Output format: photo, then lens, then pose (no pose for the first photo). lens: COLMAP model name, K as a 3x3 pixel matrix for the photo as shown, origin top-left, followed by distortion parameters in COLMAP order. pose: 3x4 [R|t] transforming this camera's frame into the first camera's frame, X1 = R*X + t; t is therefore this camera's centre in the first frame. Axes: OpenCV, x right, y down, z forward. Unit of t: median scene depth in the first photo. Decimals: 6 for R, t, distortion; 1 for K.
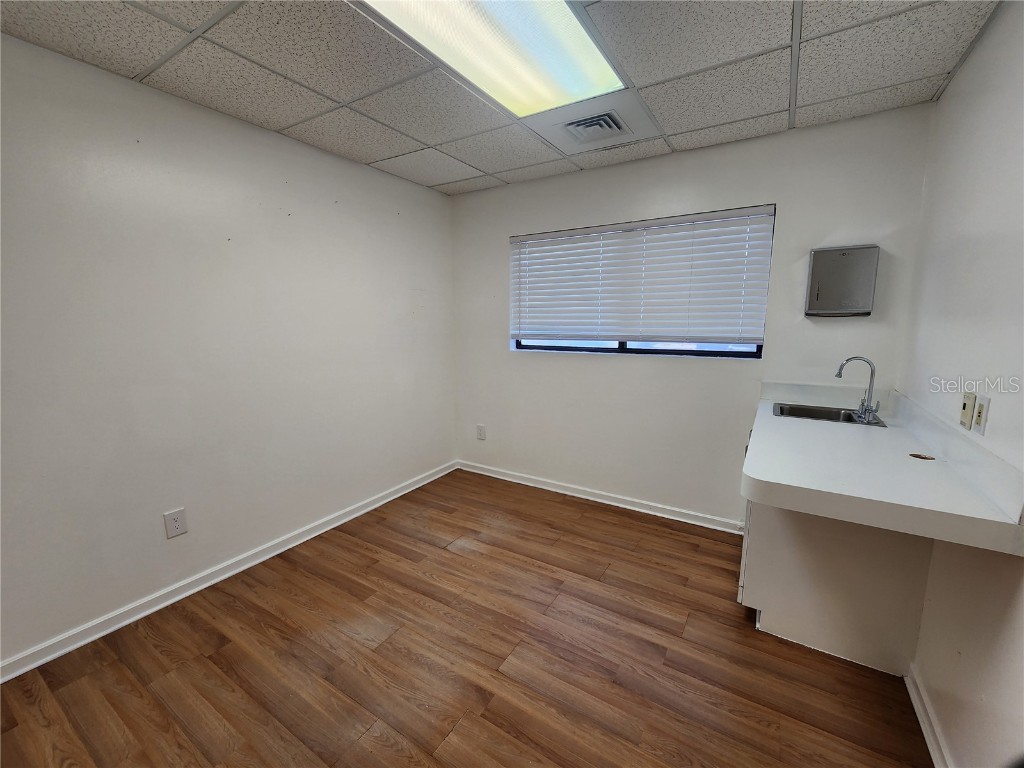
lens RADIAL K [[420.5, 0, 509.8], [0, 420.5, 383.9], [0, 0, 1]] dist [-0.001951, 0.000722]
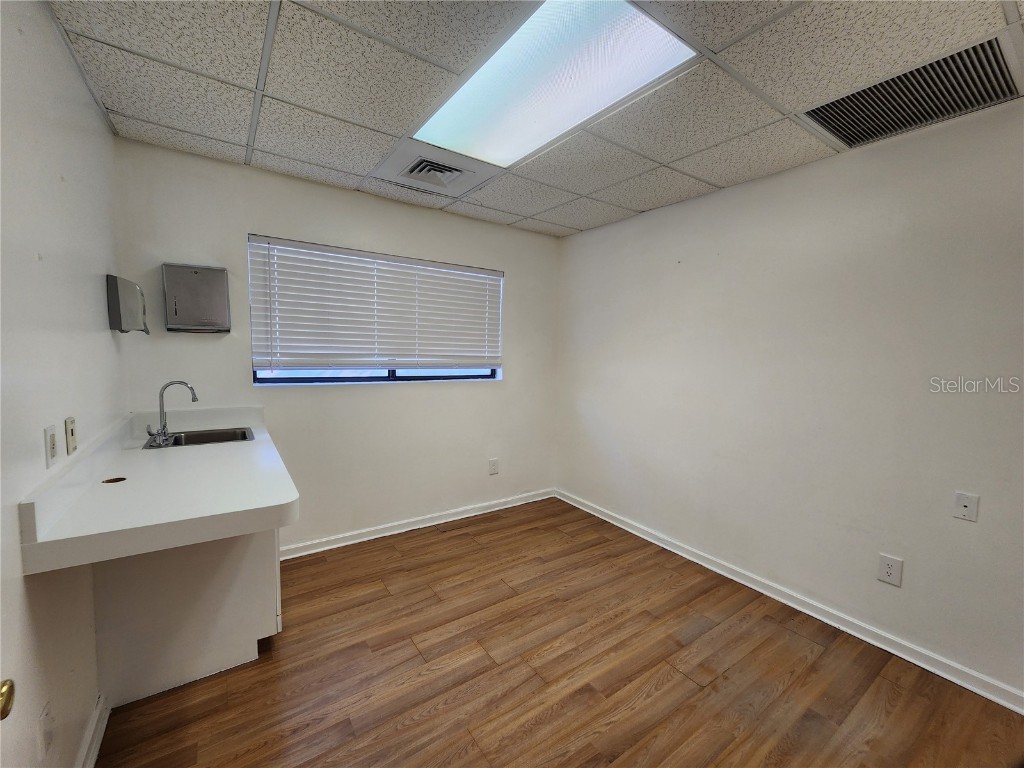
lens RADIAL K [[420.5, 0, 509.8], [0, 420.5, 383.9], [0, 0, 1]] dist [-0.001951, 0.000722]
pose [[0.383107, -0.056653, 0.921965, -0.828024], [0.111597, 0.993645, 0.014685, -0.071818], [-0.916938, 0.097263, 0.386995, 0.508486]]
